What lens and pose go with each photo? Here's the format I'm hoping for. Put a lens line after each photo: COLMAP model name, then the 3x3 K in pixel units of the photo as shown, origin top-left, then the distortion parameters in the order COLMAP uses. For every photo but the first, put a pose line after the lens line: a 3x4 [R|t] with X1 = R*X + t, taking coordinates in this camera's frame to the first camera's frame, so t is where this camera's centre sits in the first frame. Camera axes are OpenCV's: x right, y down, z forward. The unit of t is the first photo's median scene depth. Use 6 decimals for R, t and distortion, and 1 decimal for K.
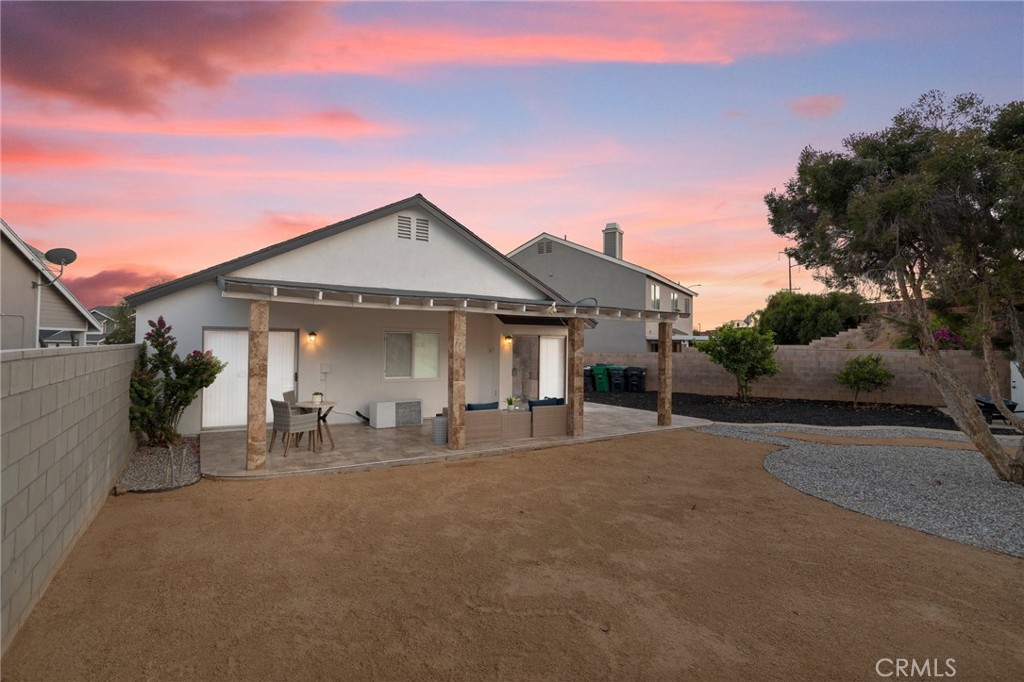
lens RADIAL K [[483.4, 0, 503.3], [0, 483.4, 344.3], [0, 0, 1]] dist [0.001545, 0.001149]
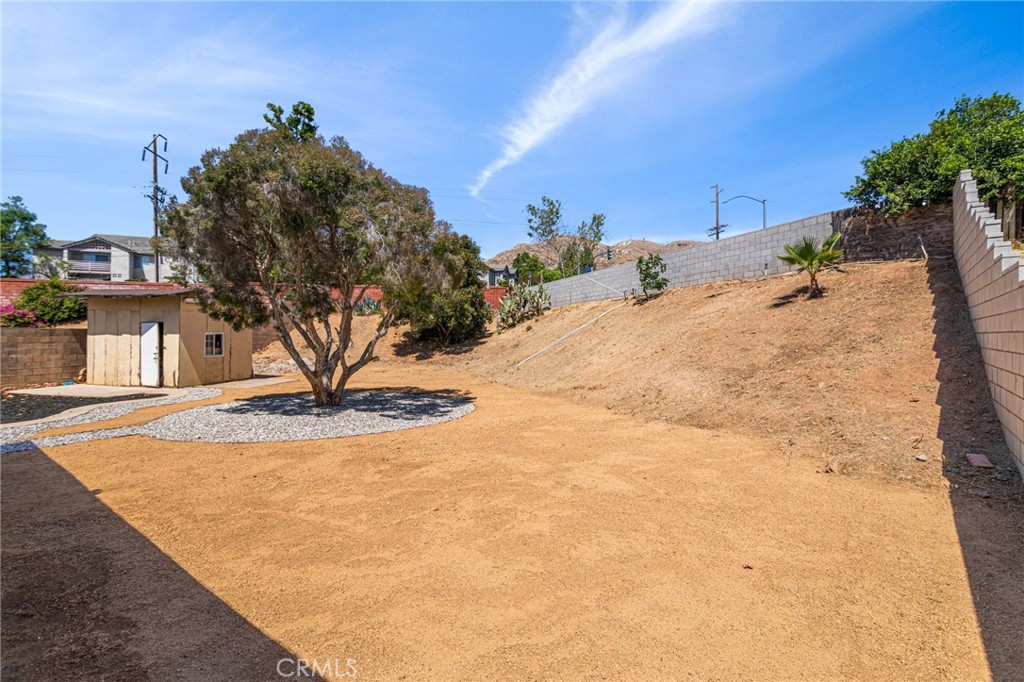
lens RADIAL K [[472.2, 0, 512.0], [0, 472.2, 341.0], [0, 0, 1]] dist [-0.000175, 0.000497]
pose [[-0.311172, -0.016750, 0.950206, -0.383218], [0.000080, 0.999844, 0.017651, 0.031438], [-0.950354, 0.005568, -0.311122, 0.592807]]
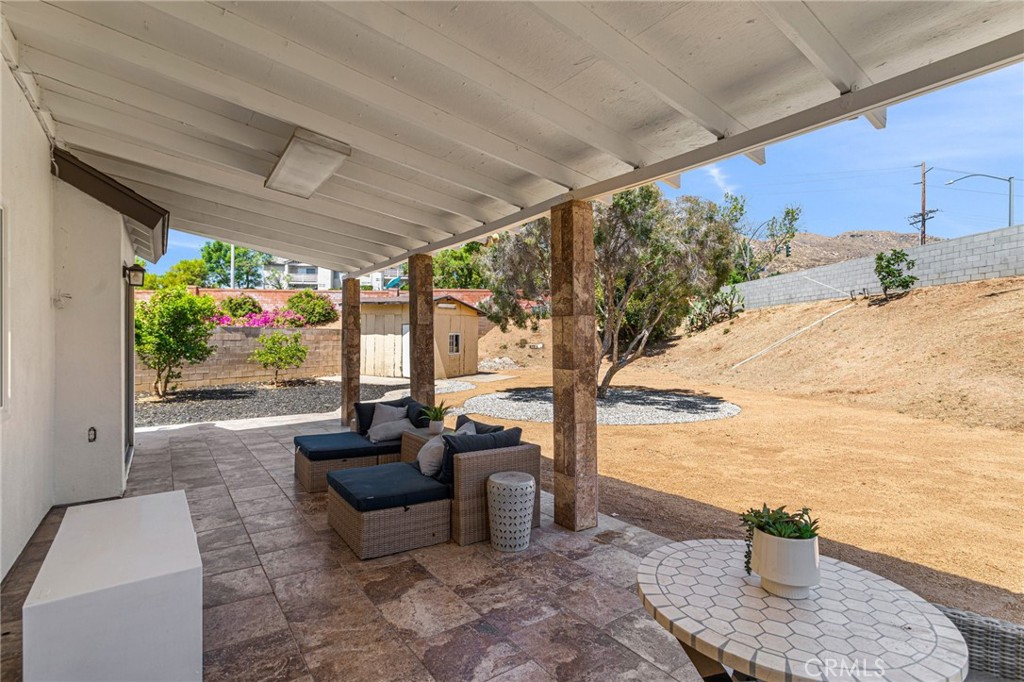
lens RADIAL K [[483.4, 0, 503.3], [0, 483.4, 344.3], [0, 0, 1]] dist [0.001545, 0.001149]
pose [[-0.051779, -0.017055, 0.998513, -0.435369], [-0.007125, 0.999835, 0.016708, 0.039930], [-0.998633, -0.006249, -0.051892, 0.897996]]
